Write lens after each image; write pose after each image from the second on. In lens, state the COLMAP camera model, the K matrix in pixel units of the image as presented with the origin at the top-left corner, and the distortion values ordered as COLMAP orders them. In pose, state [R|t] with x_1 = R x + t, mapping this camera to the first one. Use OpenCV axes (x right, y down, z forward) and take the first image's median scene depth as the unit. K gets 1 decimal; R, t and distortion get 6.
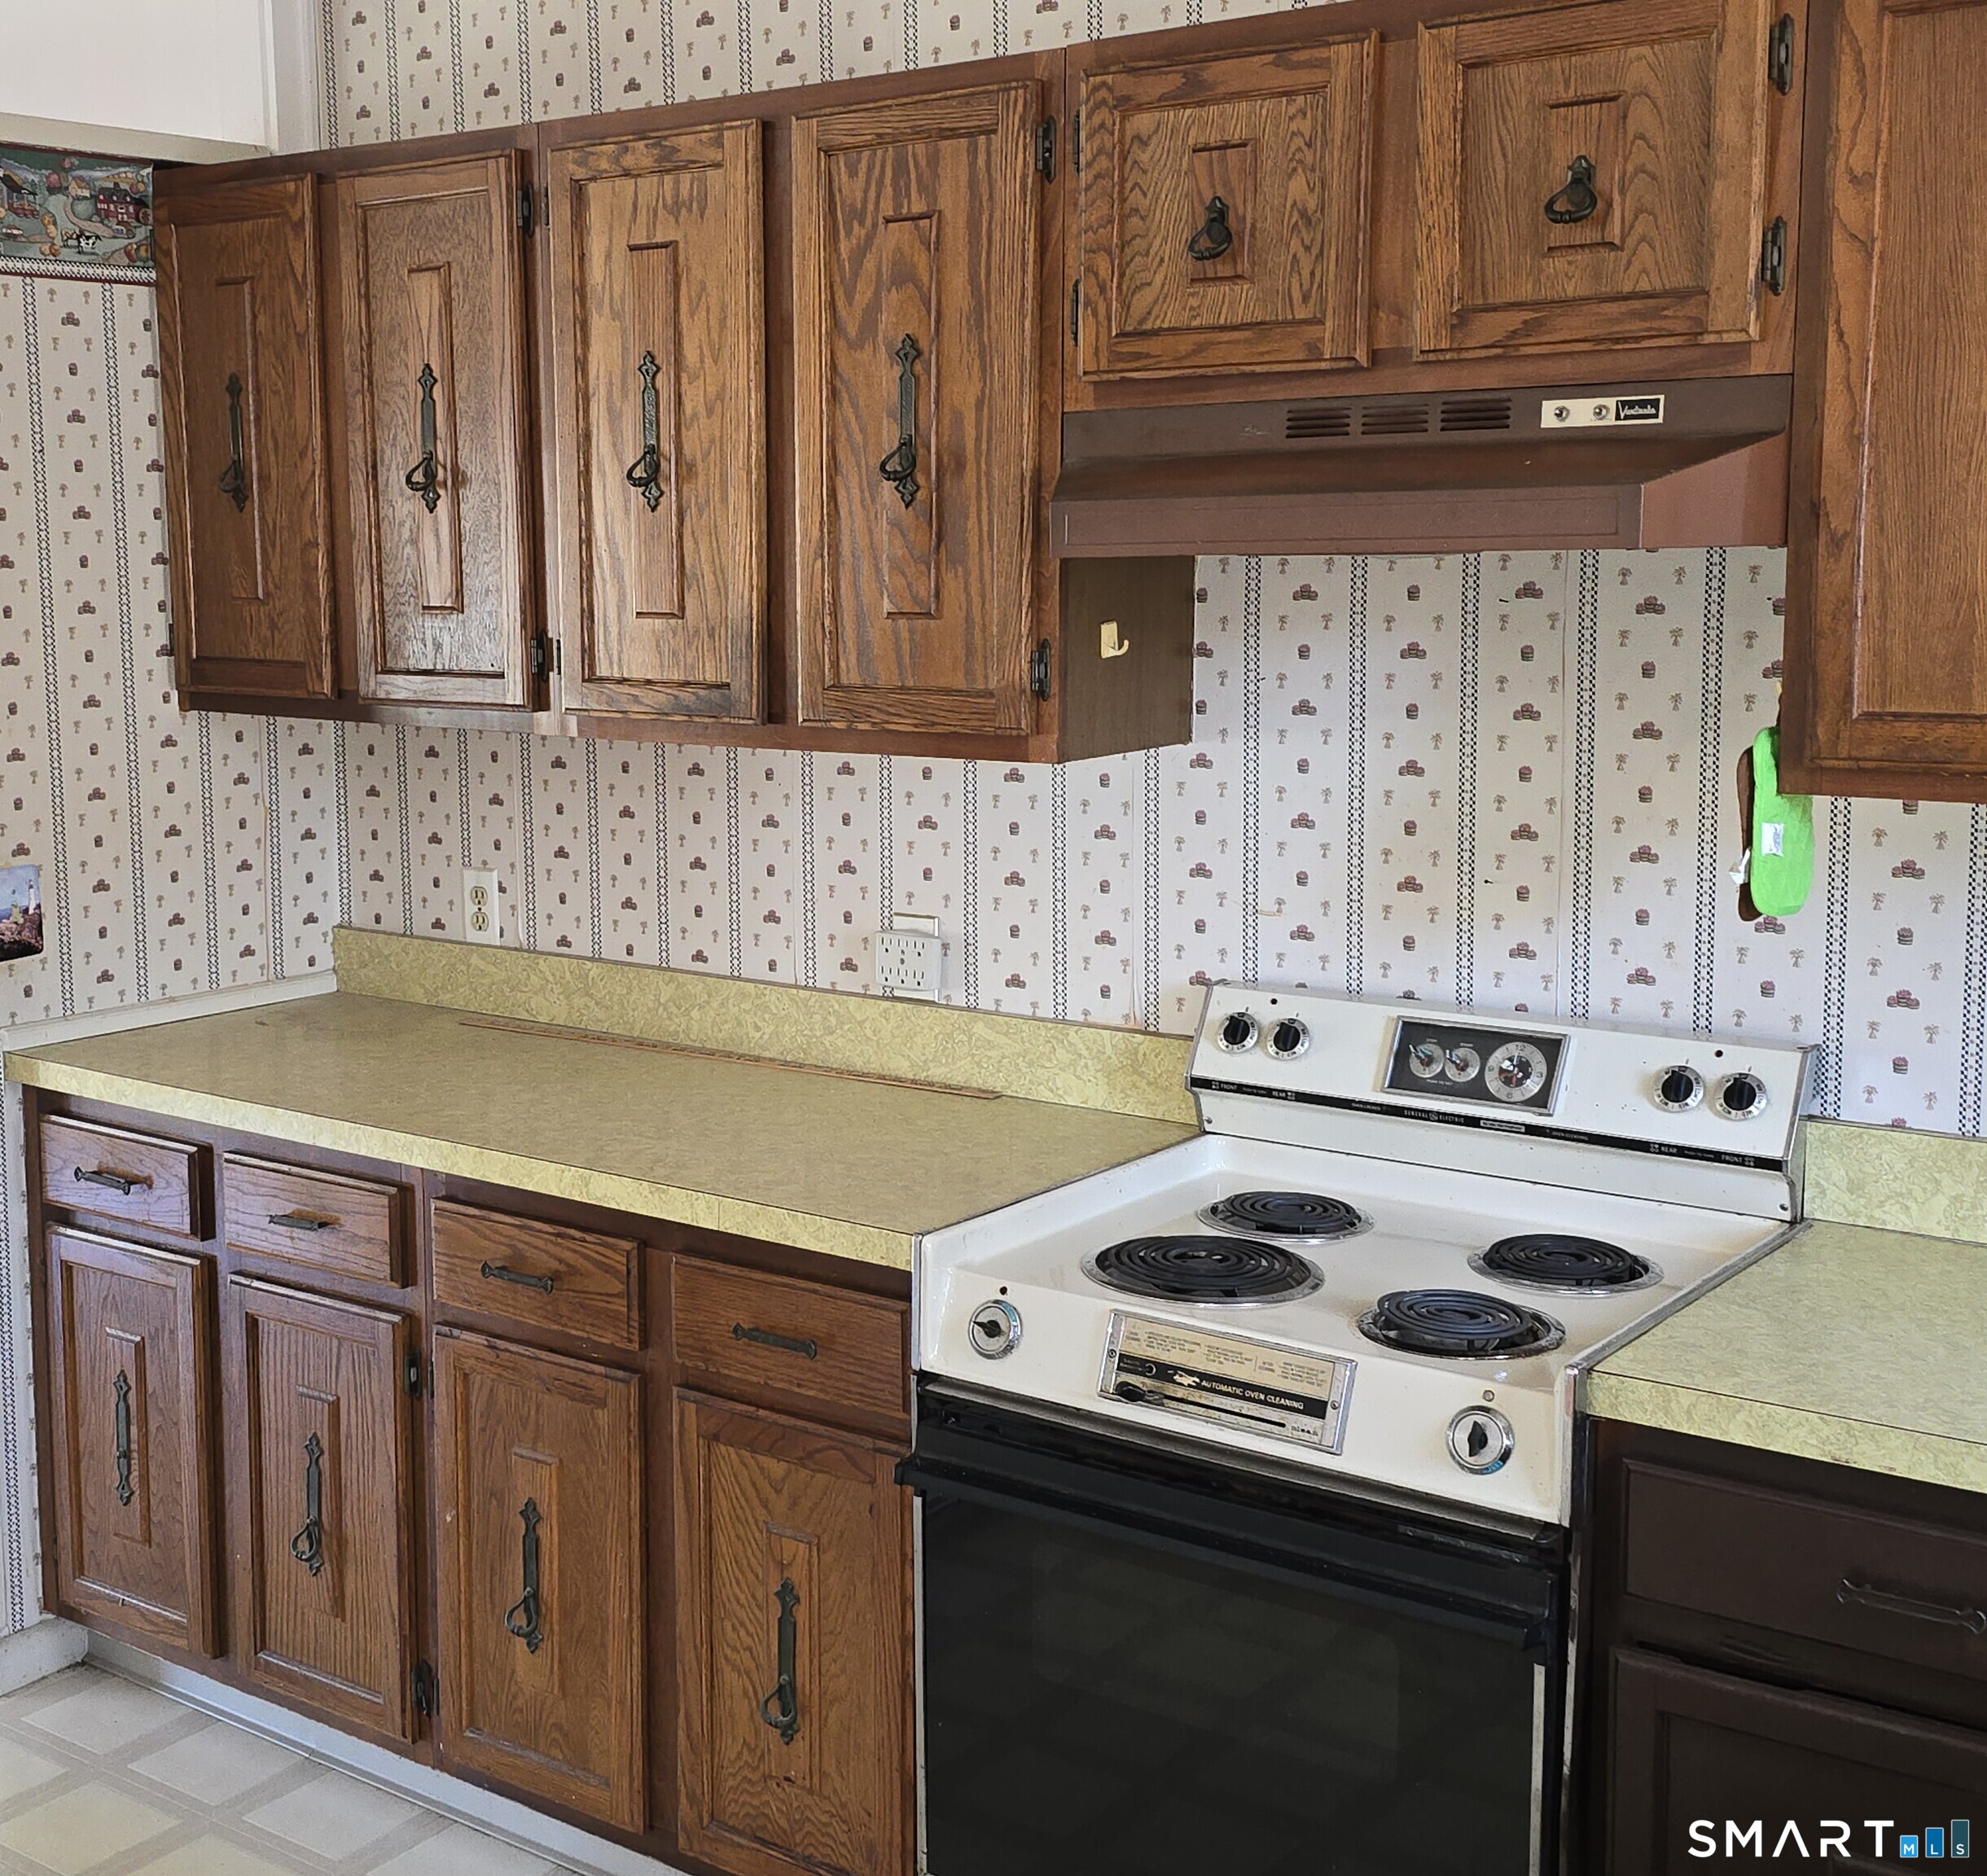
lens RADIAL K [[2590.8, 0, 992.6], [0, 2590.8, 935.9], [0, 0, 1]] dist [-0.001256, 0.000000]
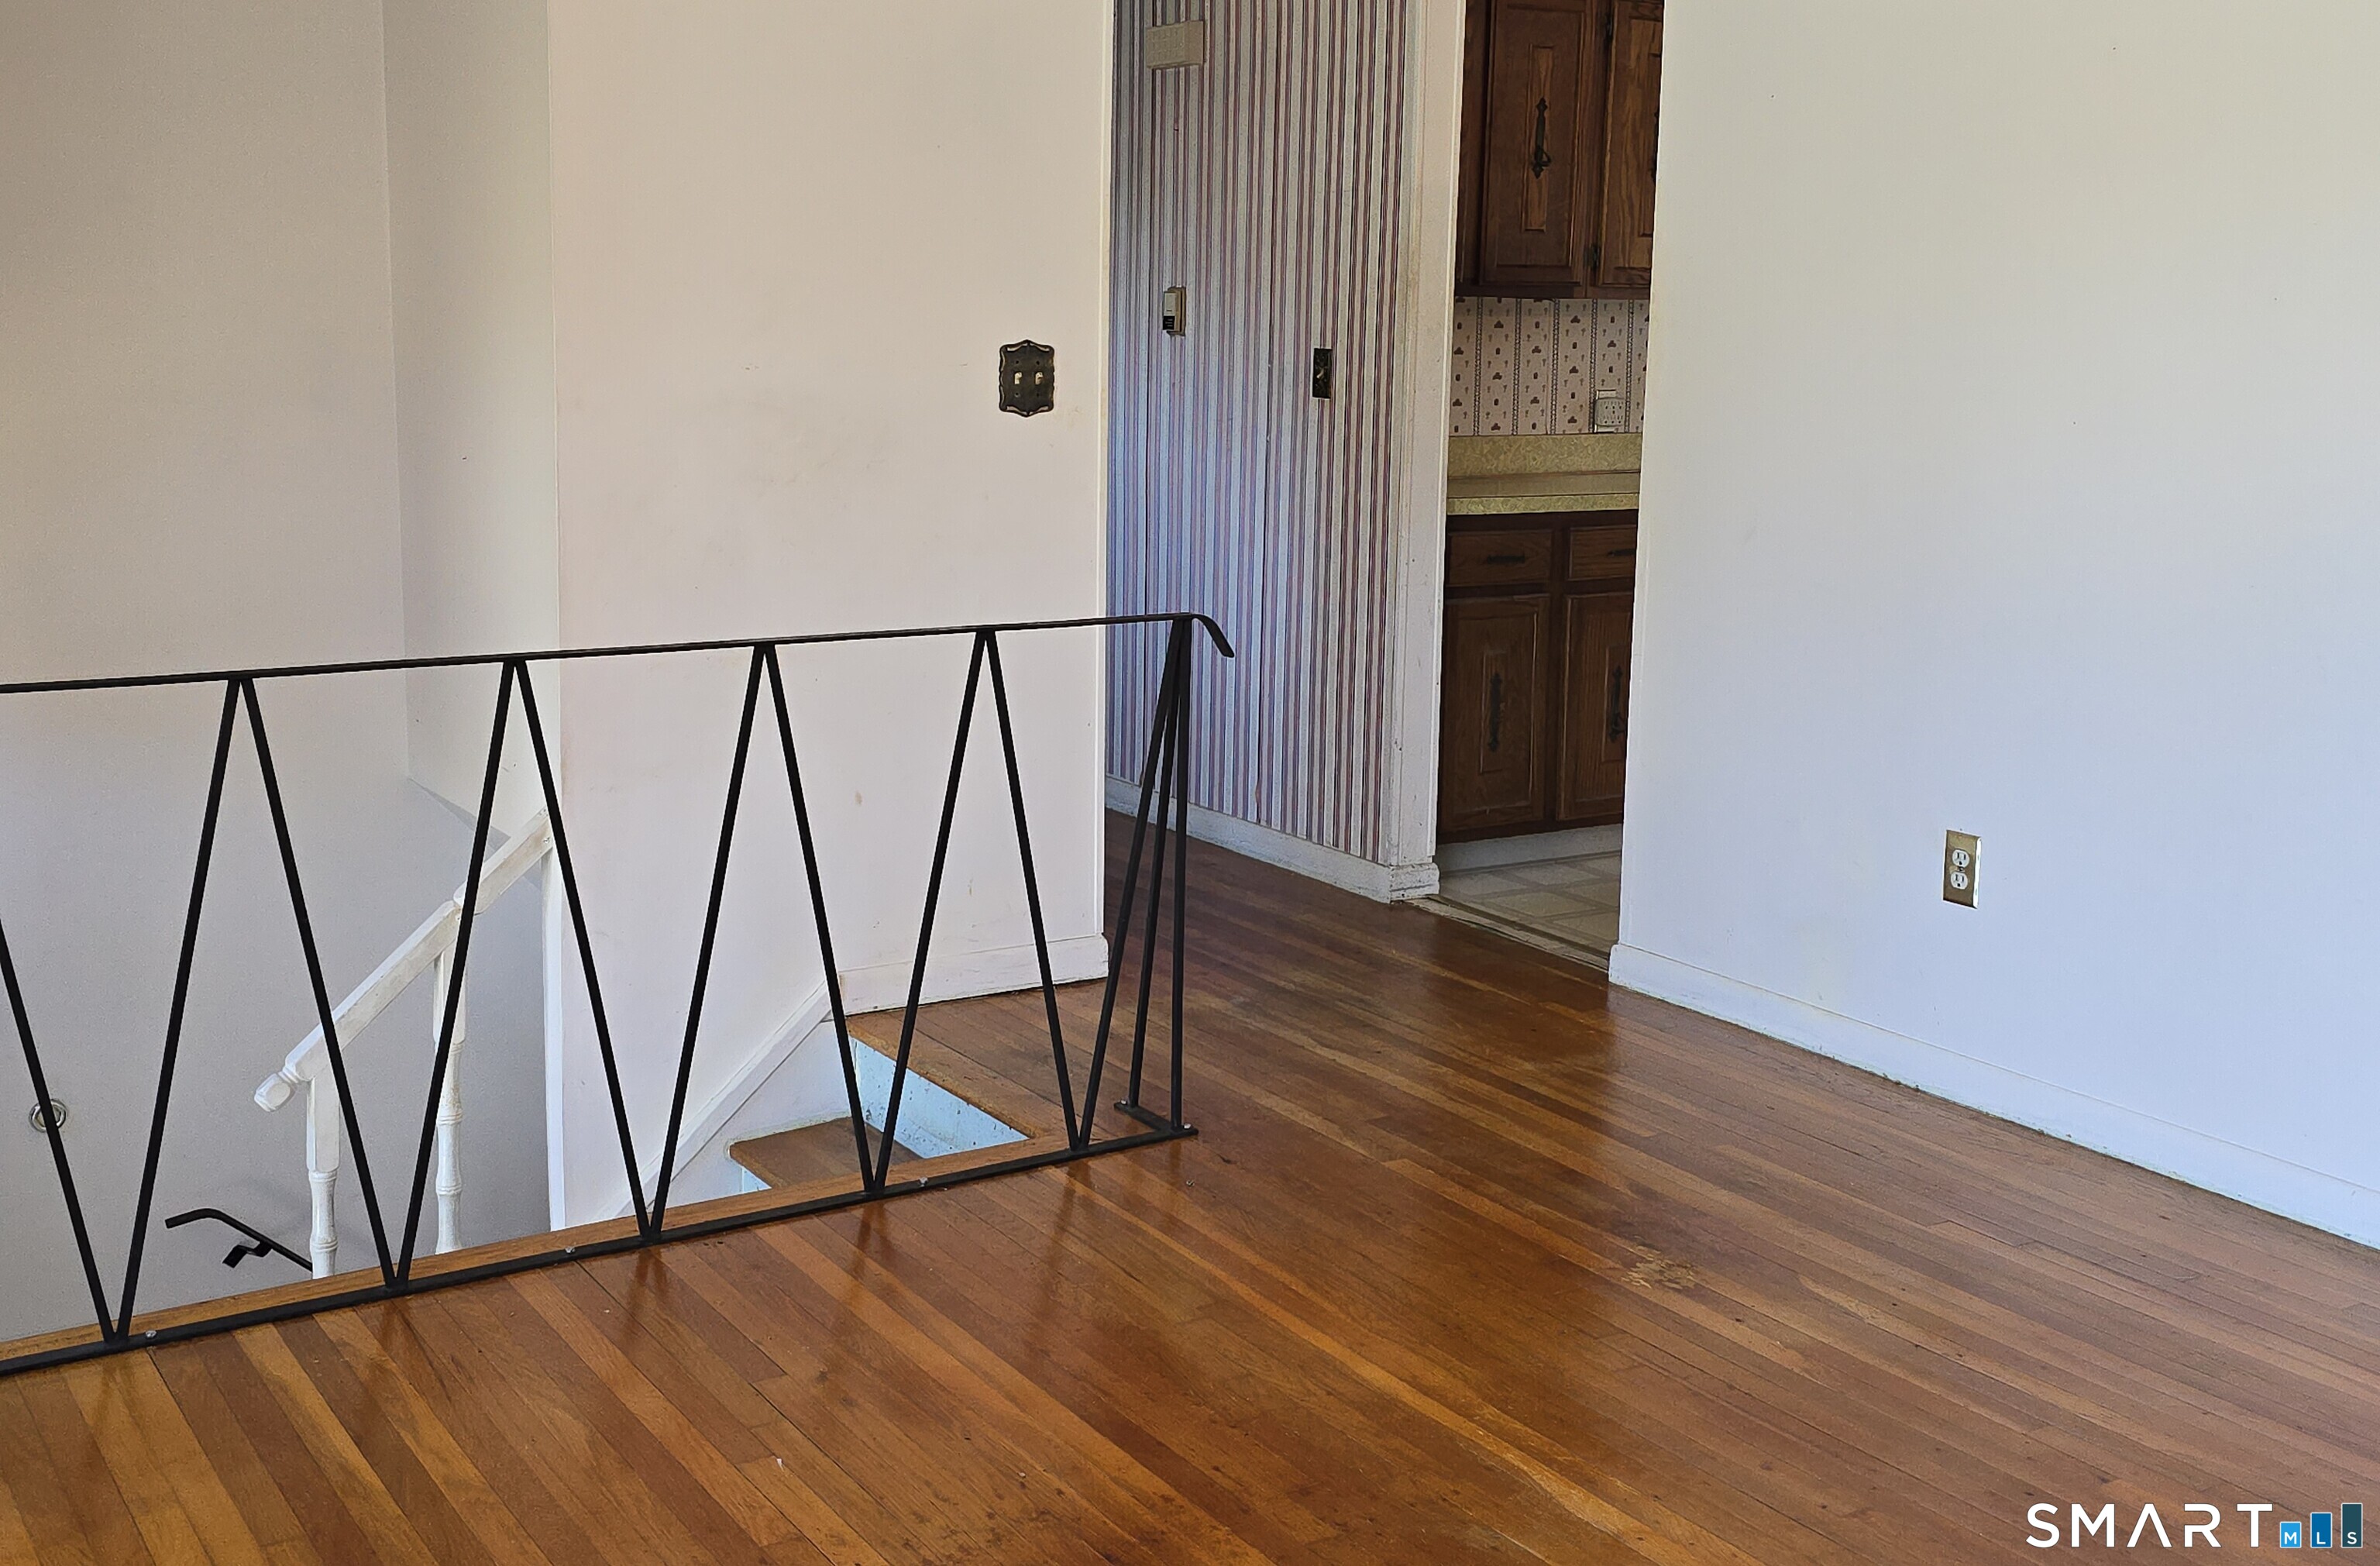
lens RADIAL K [[2500.9, 0, 1188.9], [0, 2500.9, 780.3], [0, 0, 1]] dist [-0.004582, 0.000000]
pose [[0.345294, -0.175412, 0.921956, -1.950170], [0.128086, 0.981993, 0.138864, -0.021147], [-0.929713, 0.070140, 0.361544, 0.595181]]
